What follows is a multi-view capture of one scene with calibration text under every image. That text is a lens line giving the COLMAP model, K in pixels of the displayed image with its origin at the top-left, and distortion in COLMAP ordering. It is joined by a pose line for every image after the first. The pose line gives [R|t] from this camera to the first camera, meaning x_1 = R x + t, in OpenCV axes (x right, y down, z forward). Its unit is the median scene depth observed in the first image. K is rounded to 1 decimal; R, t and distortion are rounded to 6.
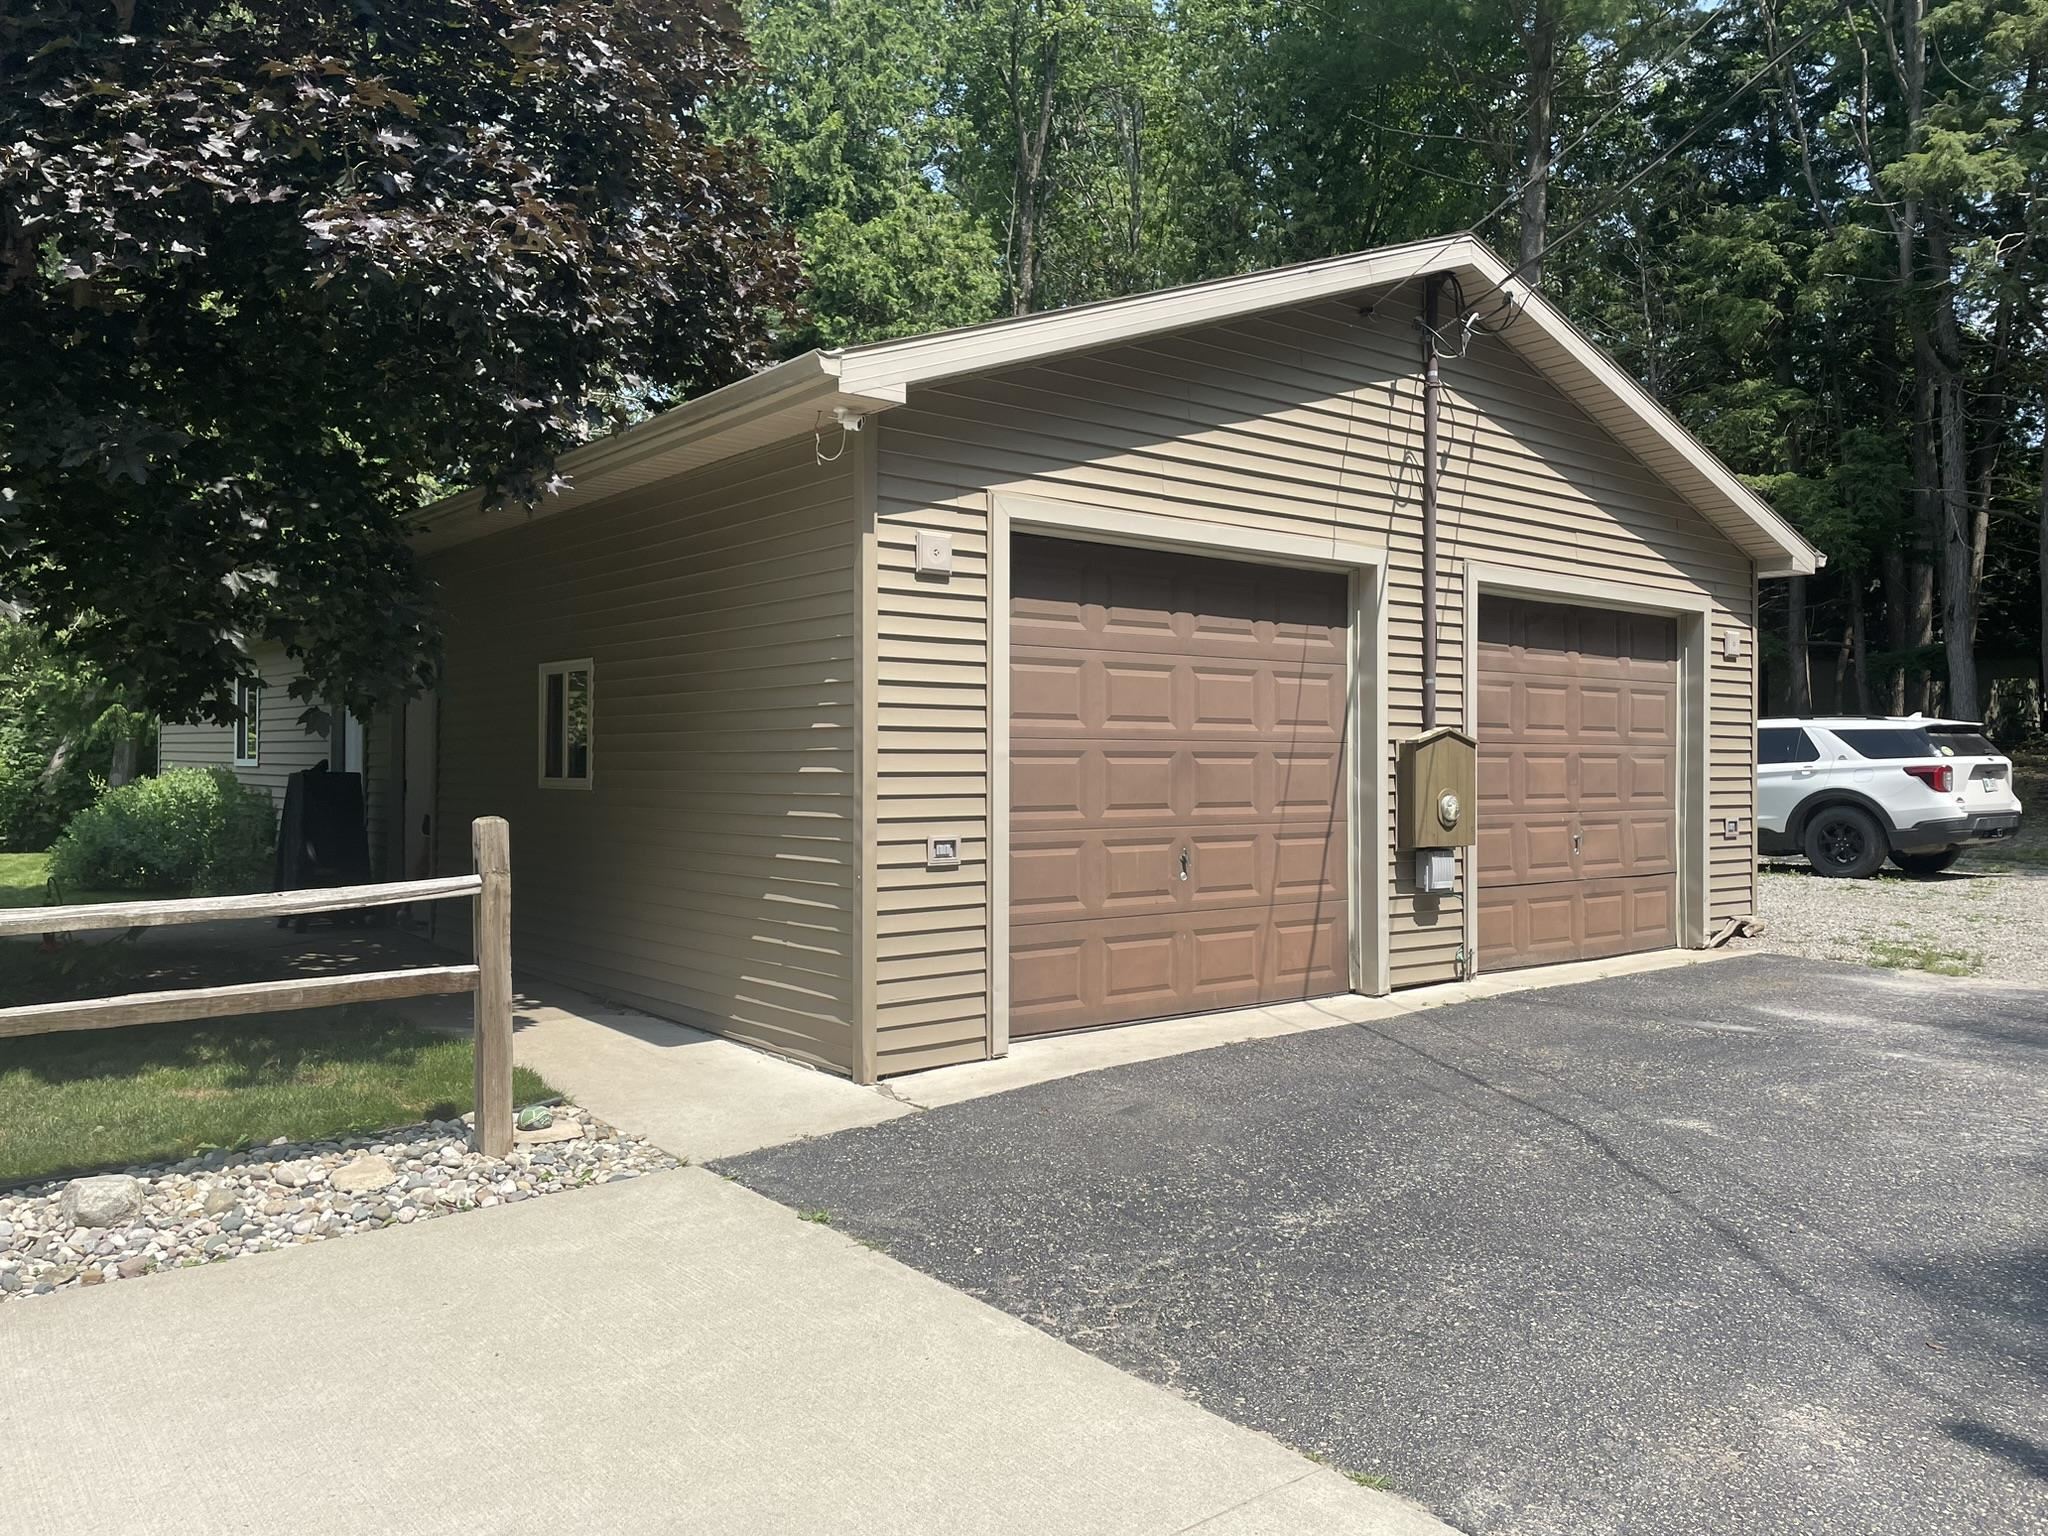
lens RADIAL K [[1563.1, 0, 1024.0], [0, 1563.1, 768.0], [0, 0, 1]] dist [0.080740, -0.113845]
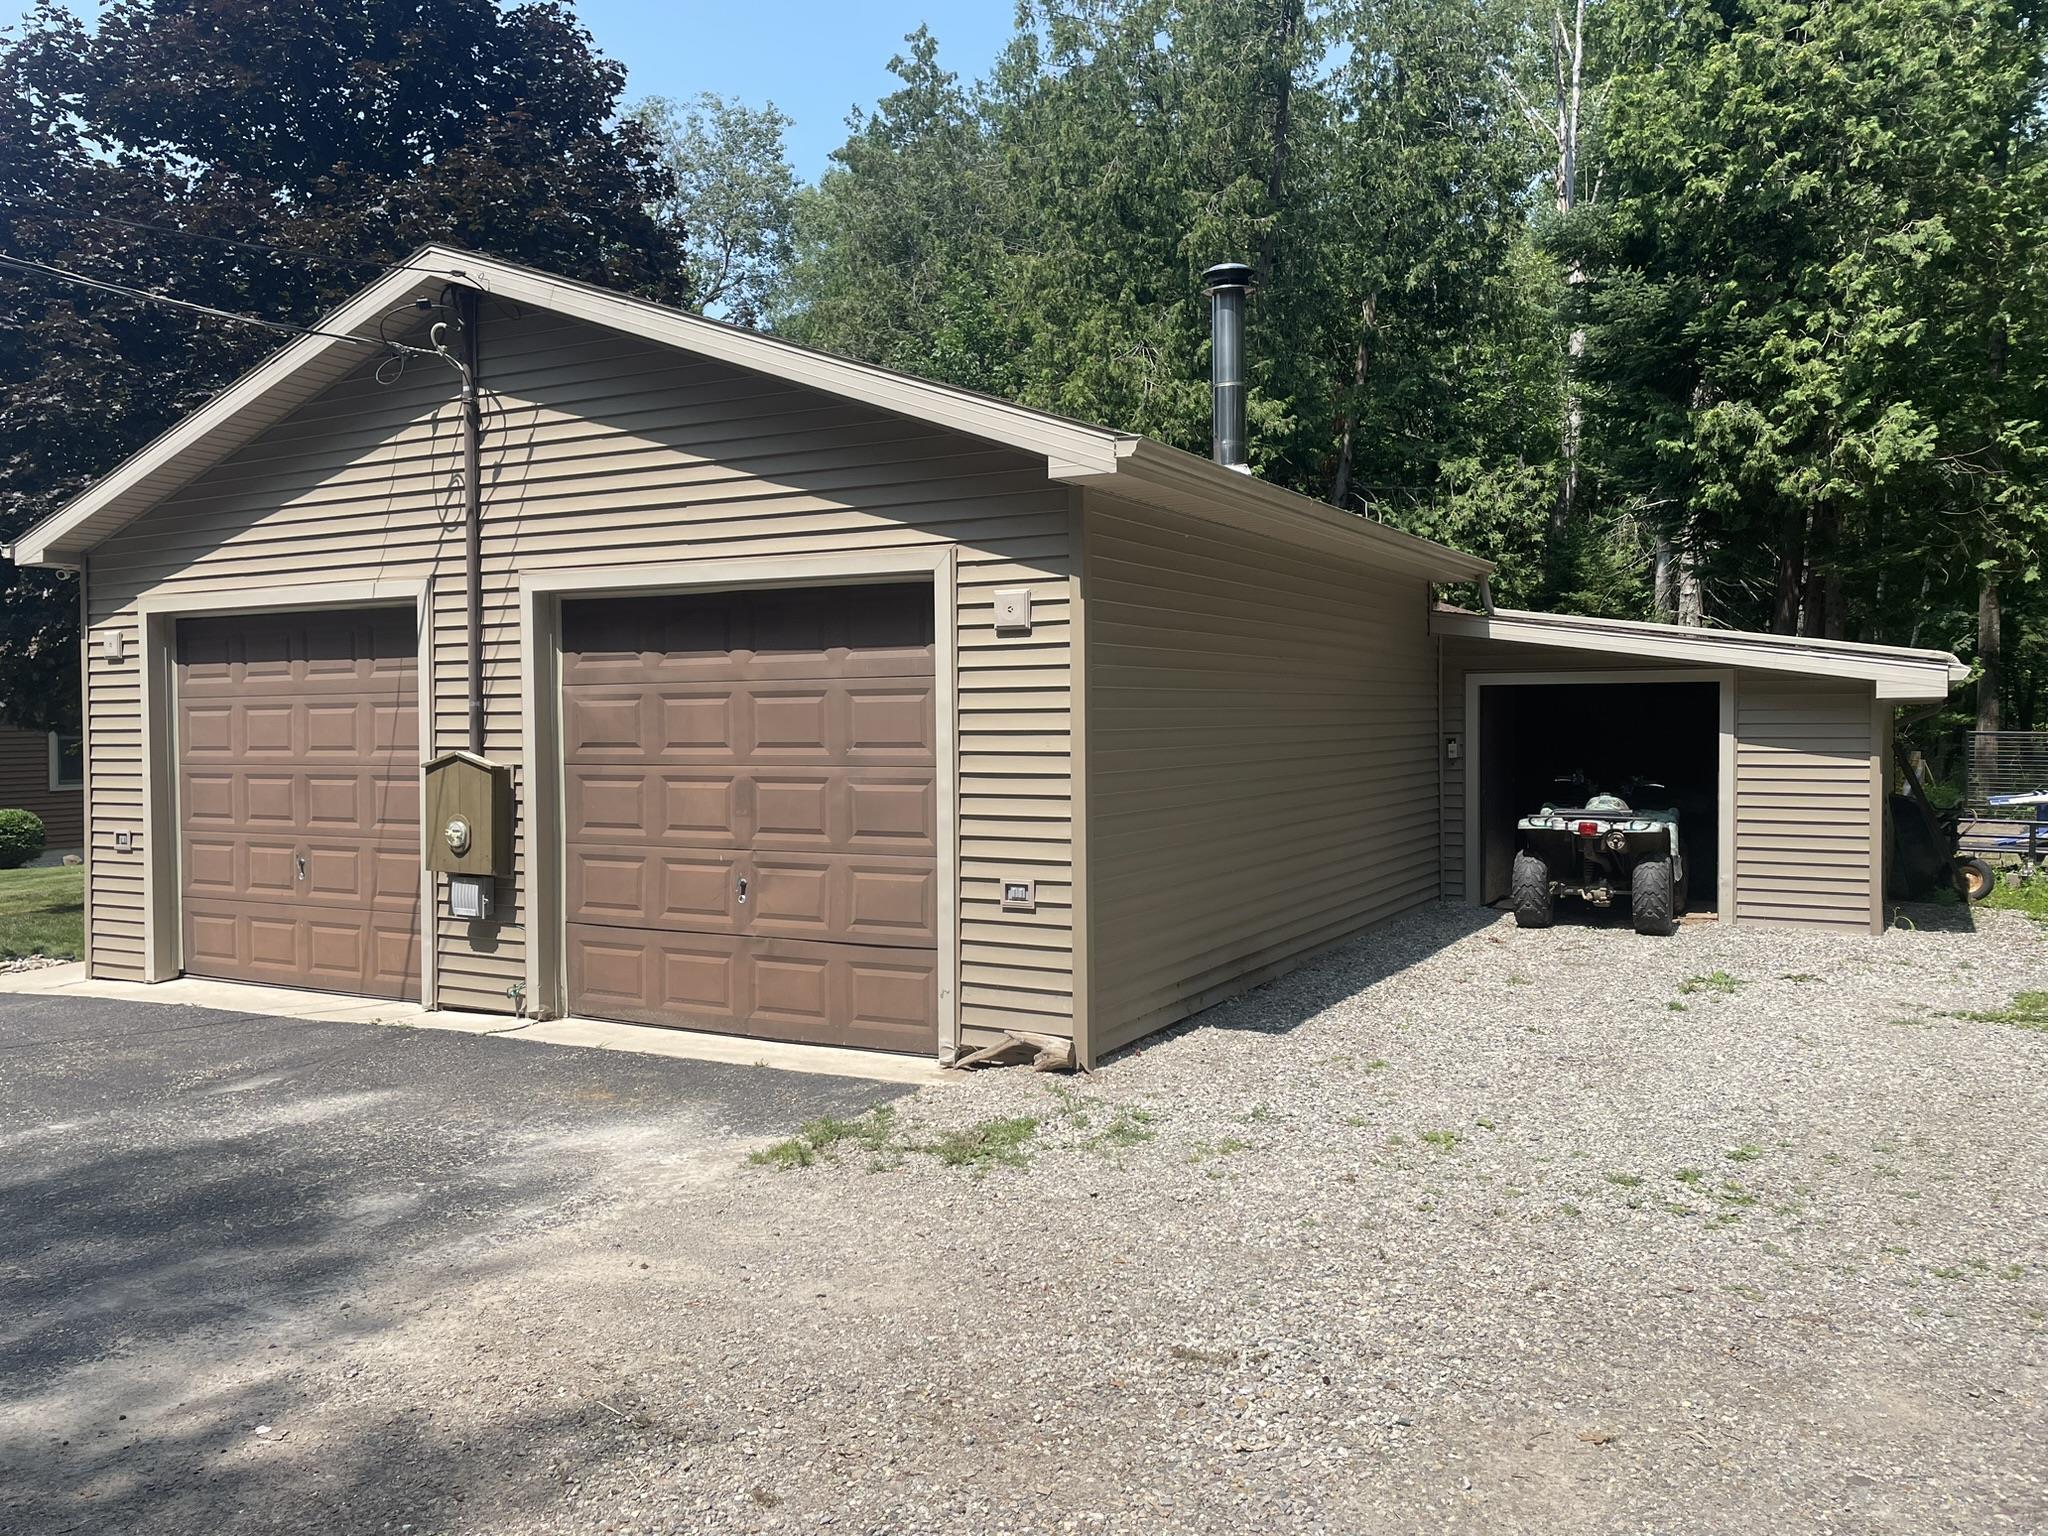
lens RADIAL K [[1563.1, 0, 1024.0], [0, 1563.1, 768.0], [0, 0, 1]] dist [0.080740, -0.113845]
pose [[0.364149, 0.017138, -0.931183, 1.326554], [0.005972, 0.999767, 0.020736, -0.034159], [0.931322, -0.013112, 0.363962, 0.980026]]
